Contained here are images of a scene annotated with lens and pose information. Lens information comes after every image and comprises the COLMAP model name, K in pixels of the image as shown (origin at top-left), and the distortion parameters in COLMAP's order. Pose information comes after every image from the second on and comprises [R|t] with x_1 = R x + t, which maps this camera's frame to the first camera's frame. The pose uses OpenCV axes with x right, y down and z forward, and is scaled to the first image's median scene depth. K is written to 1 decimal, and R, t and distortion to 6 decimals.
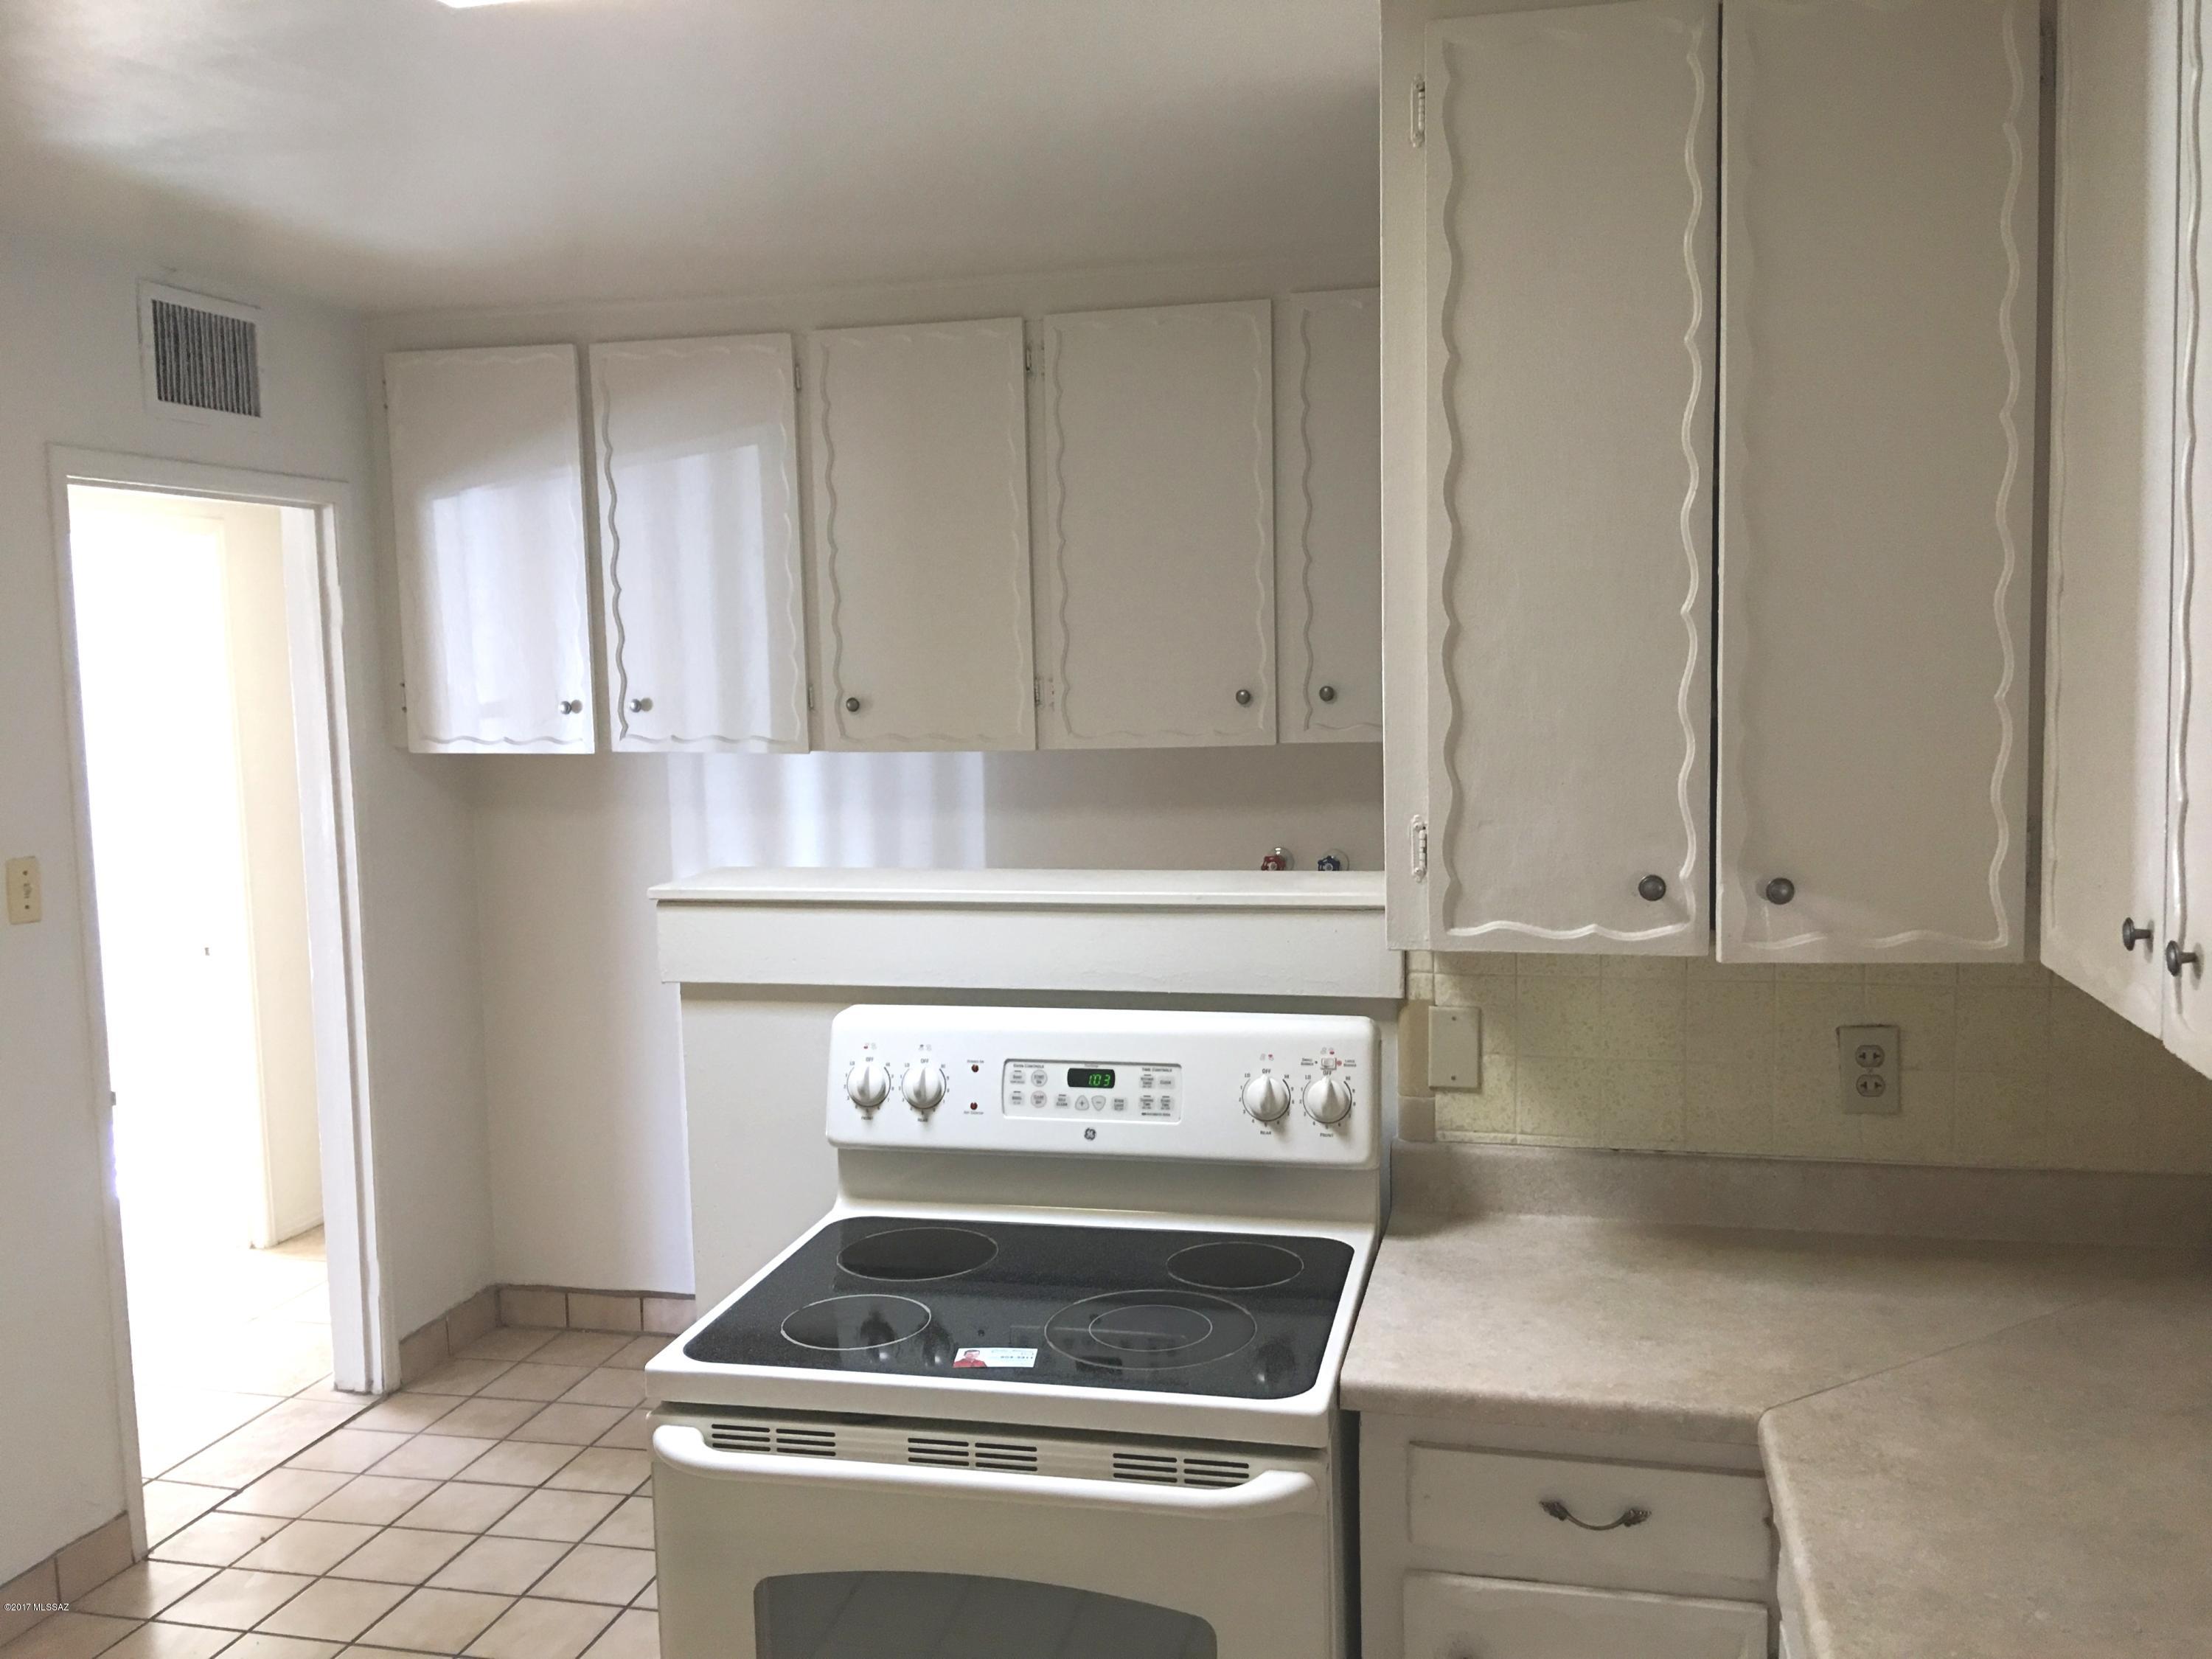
lens RADIAL K [[1864.8, 0, 1105.2], [0, 1864.8, 832.7], [0, 0, 1]] dist [0.066117, -0.098632]
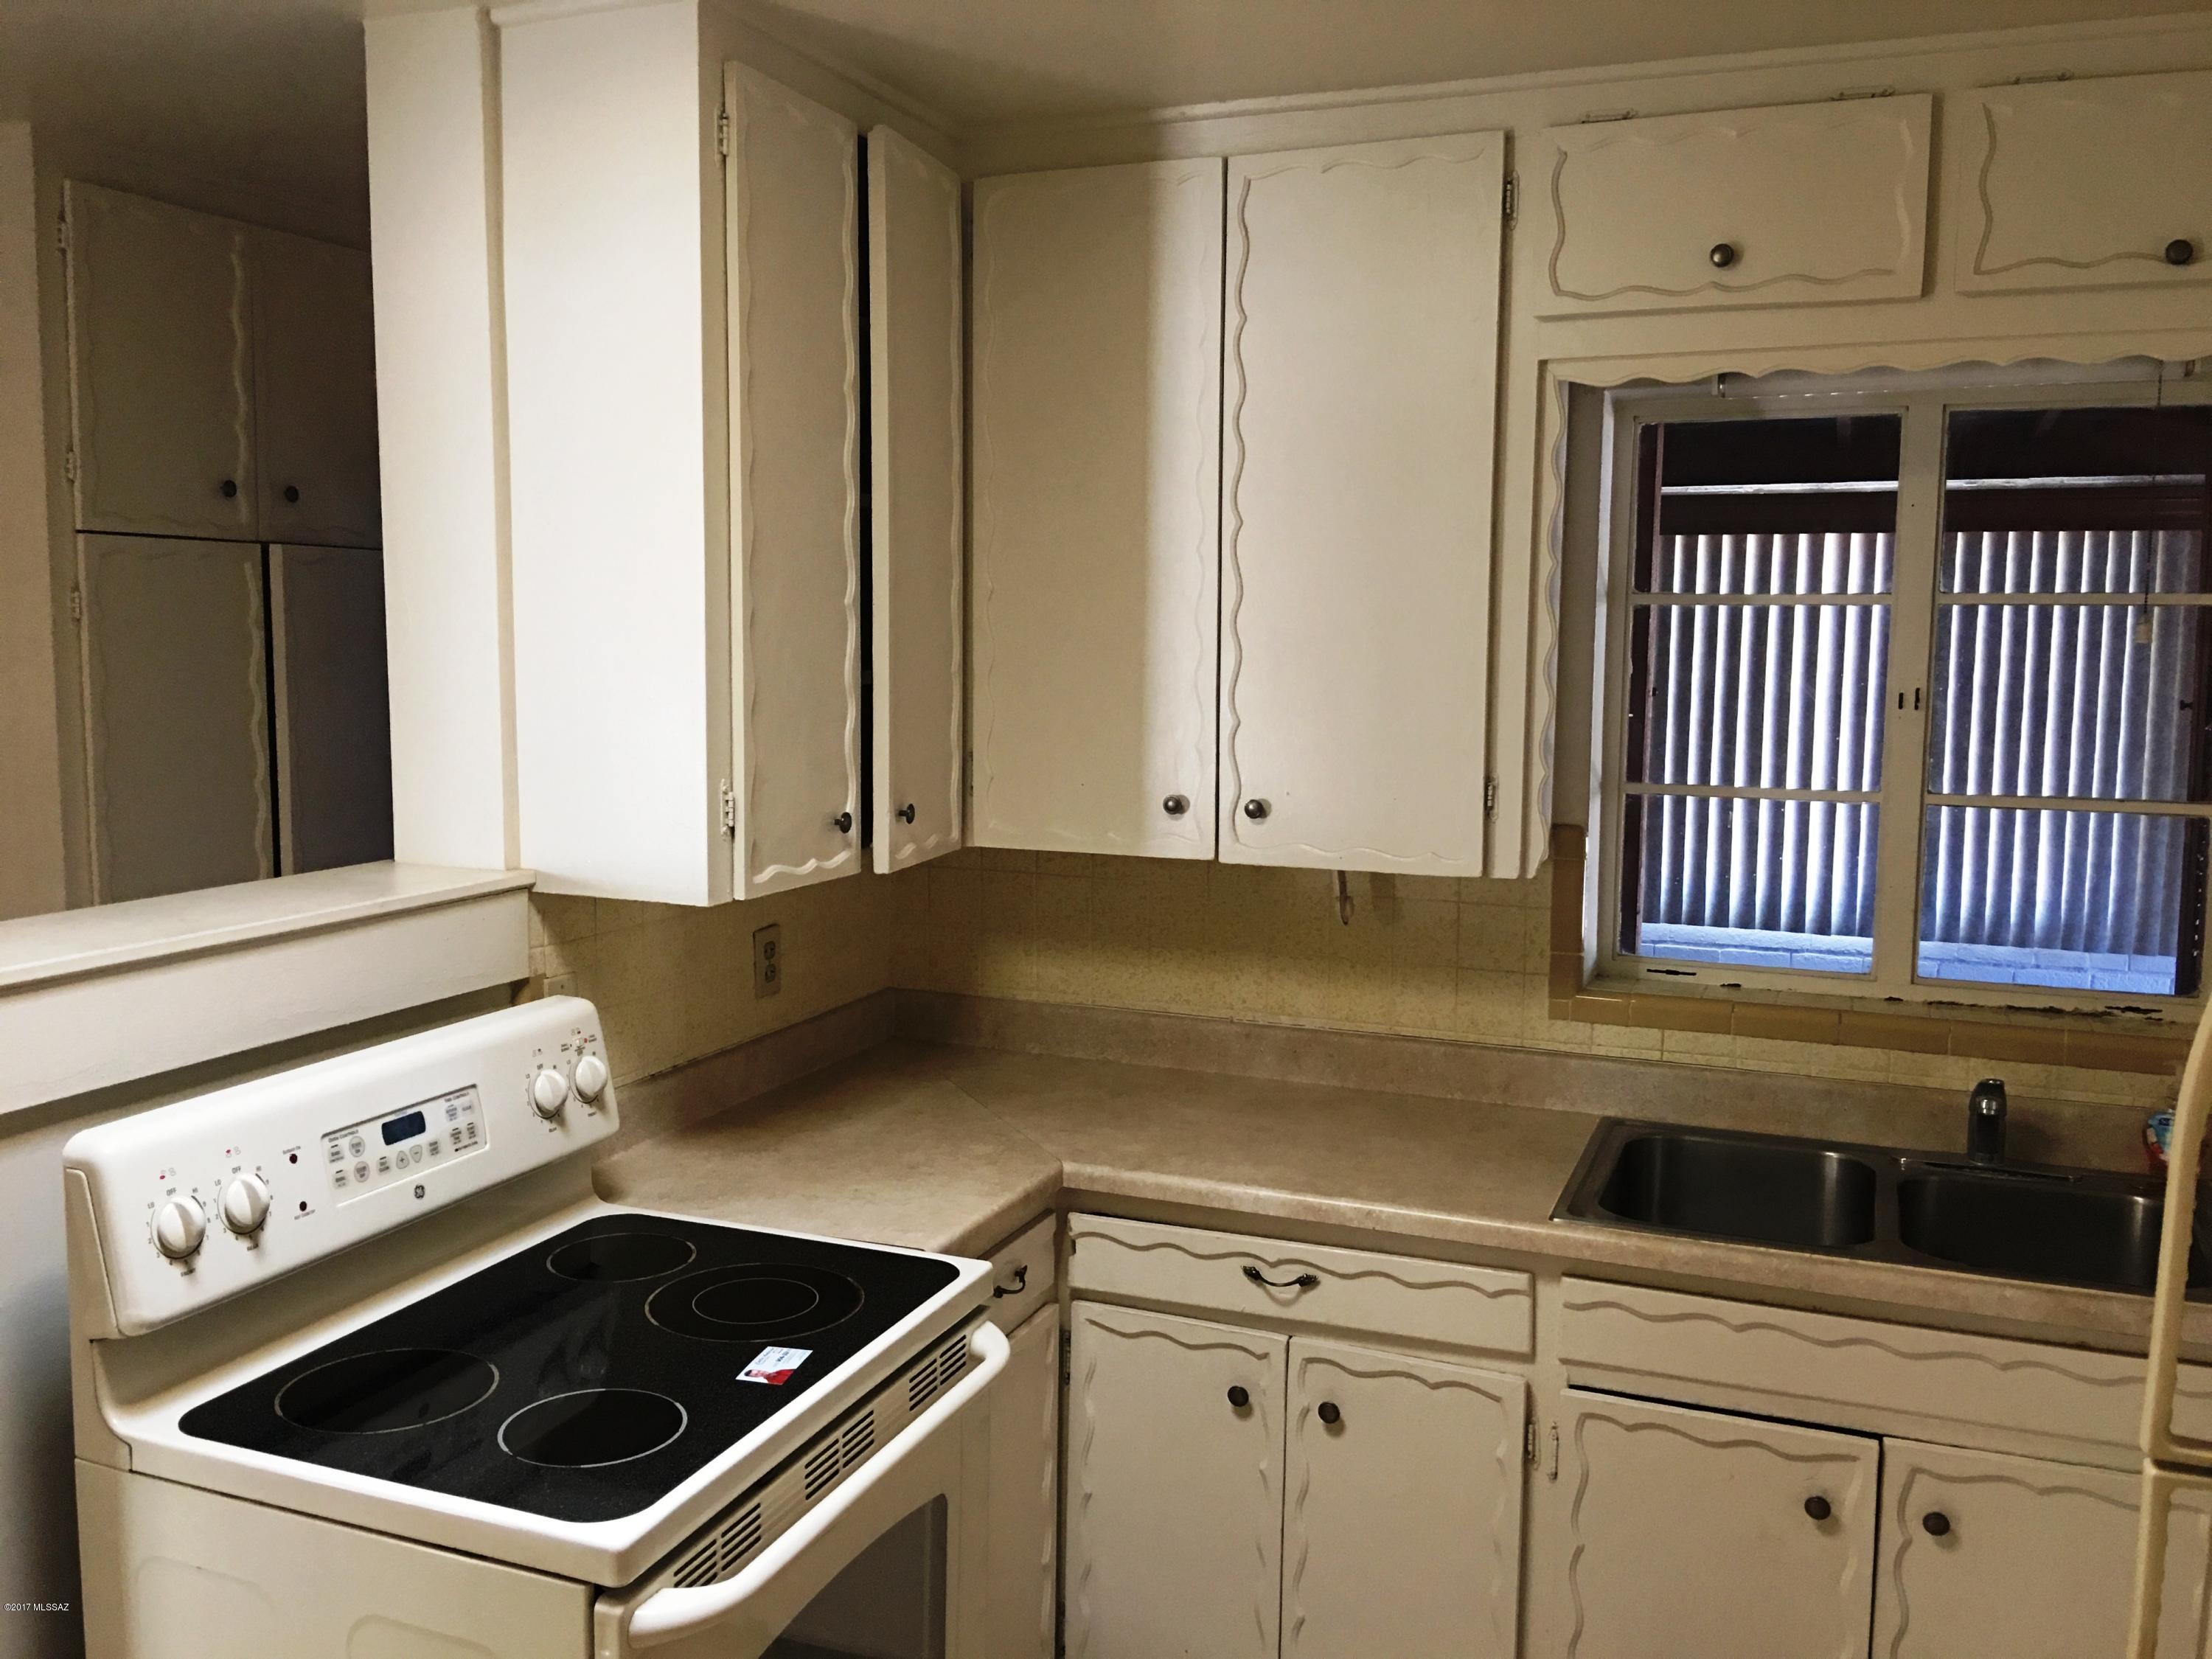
lens RADIAL K [[1864.8, 0, 1101.5], [0, 1864.8, 816.4], [0, 0, 1]] dist [0.066117, -0.098632]
pose [[0.143052, -0.078778, 0.986575, -0.787795], [0.081245, 0.994398, 0.067622, -0.039016], [-0.986375, 0.070481, 0.148651, 0.560771]]
